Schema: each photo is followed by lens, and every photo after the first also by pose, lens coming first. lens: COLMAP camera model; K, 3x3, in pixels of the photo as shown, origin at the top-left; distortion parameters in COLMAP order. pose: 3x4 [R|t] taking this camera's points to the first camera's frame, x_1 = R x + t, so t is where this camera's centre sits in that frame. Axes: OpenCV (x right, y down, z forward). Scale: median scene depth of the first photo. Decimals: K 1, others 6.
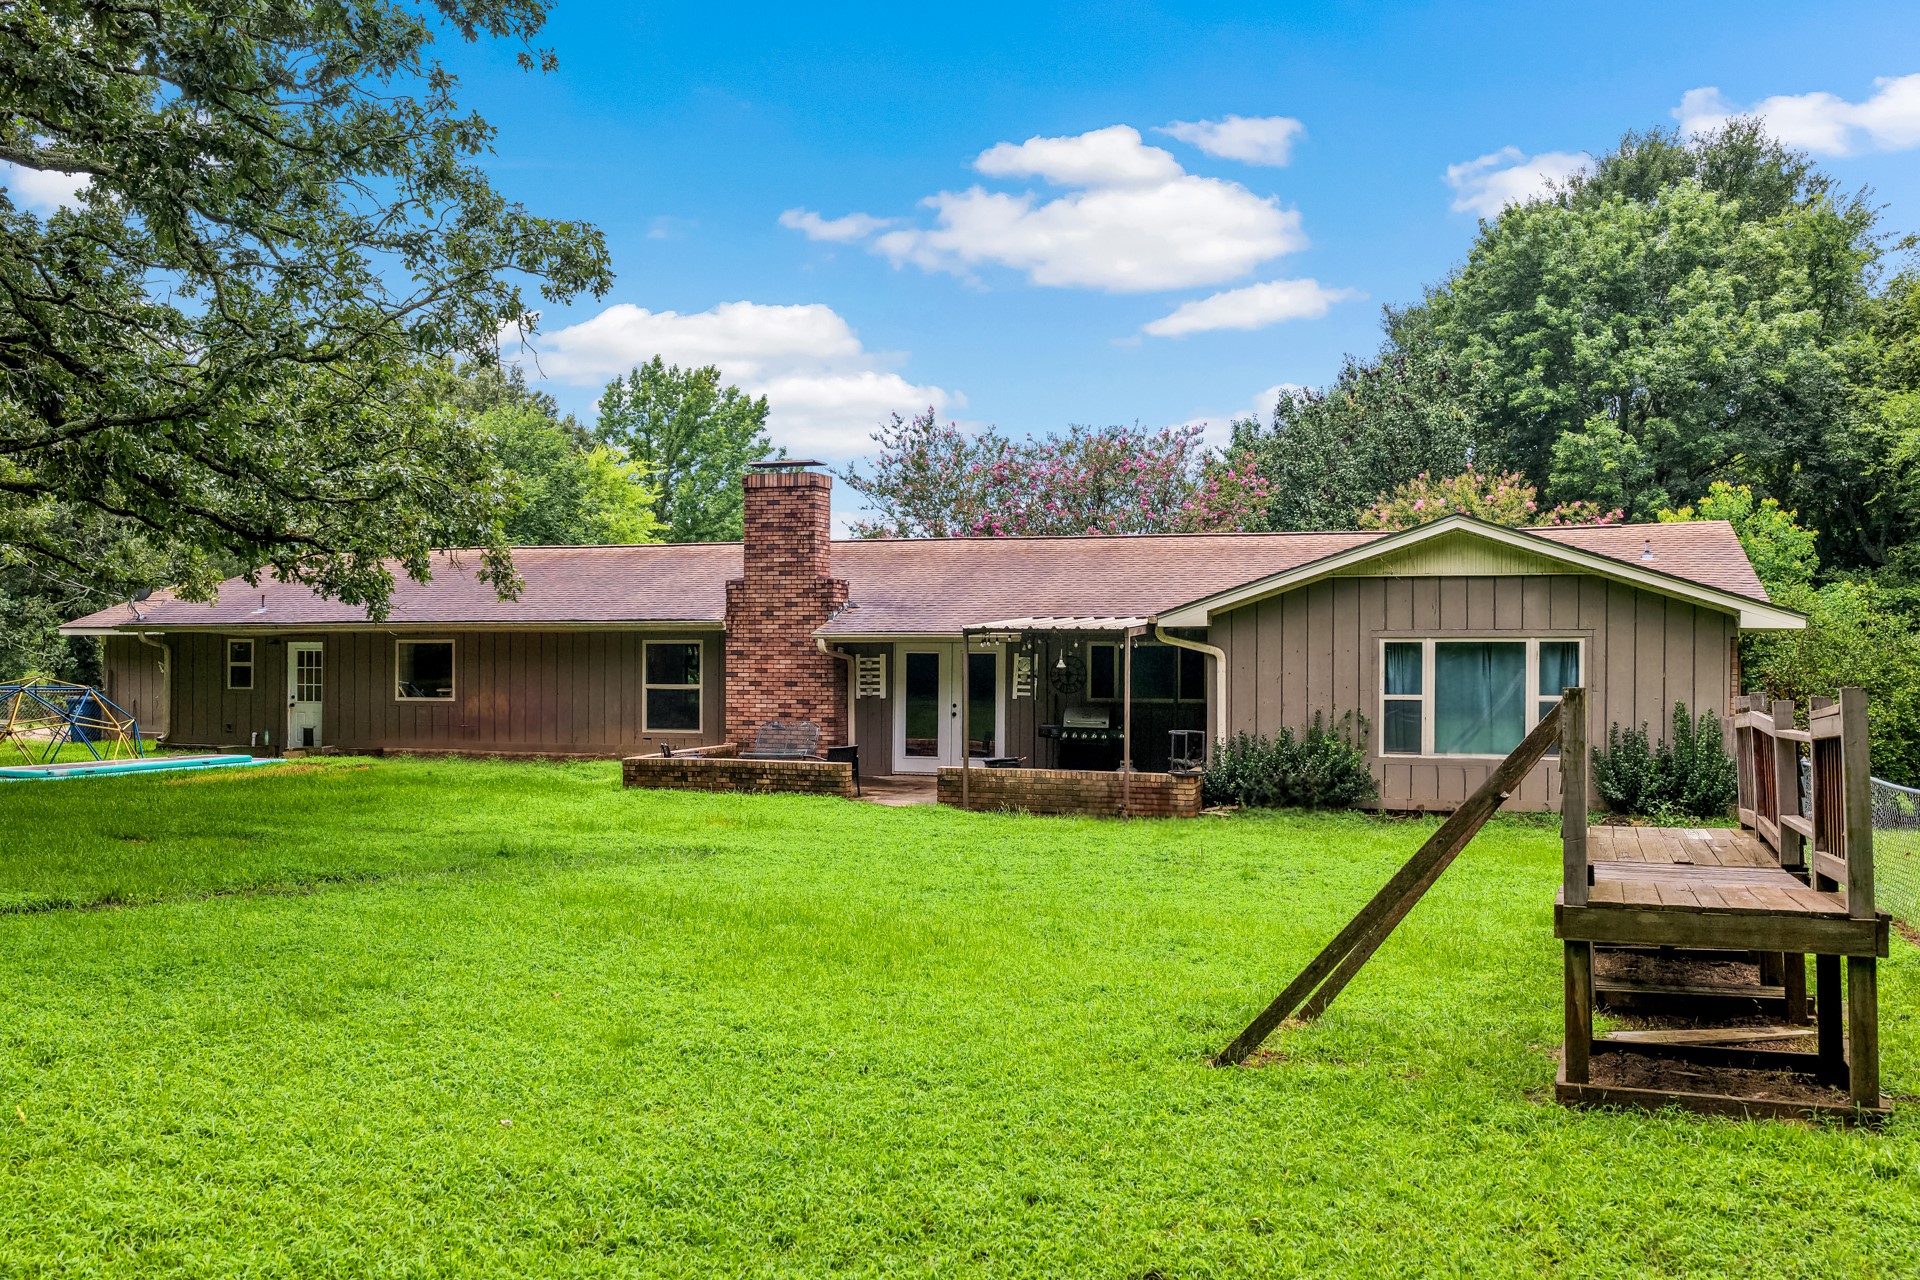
lens RADIAL K [[1600.1, 0, 960.0], [0, 1600.1, 640.0], [0, 0, 1]] dist [-0.008124, 0.004630]
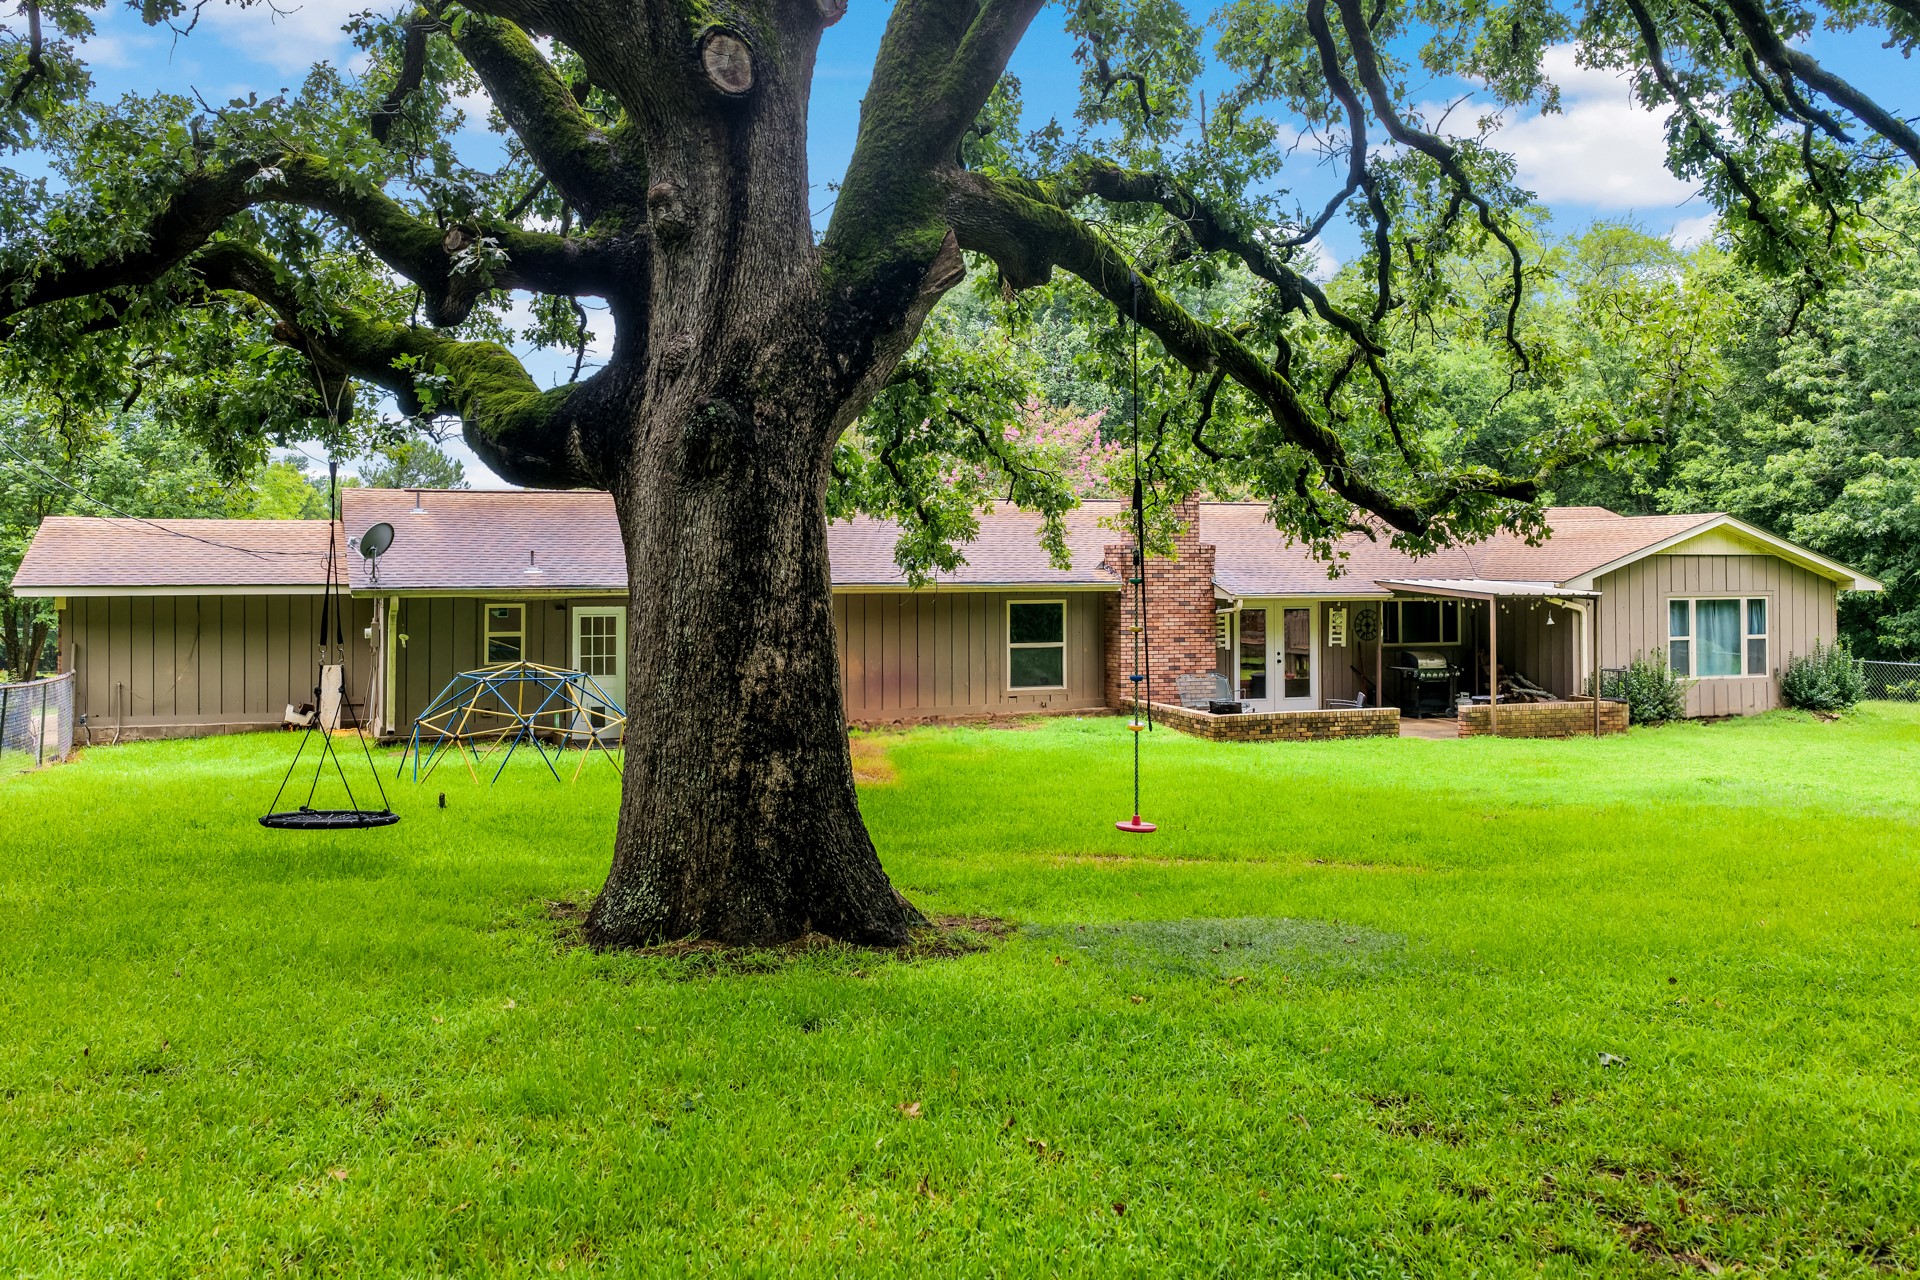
lens RADIAL K [[1600.1, 0, 960.0], [0, 1600.1, 640.0], [0, 0, 1]] dist [-0.008124, 0.004630]
pose [[0.798850, -0.032966, 0.600626, -0.885109], [-0.001306, 0.998400, 0.056535, -0.034301], [-0.601529, -0.045947, 0.797529, 0.215021]]
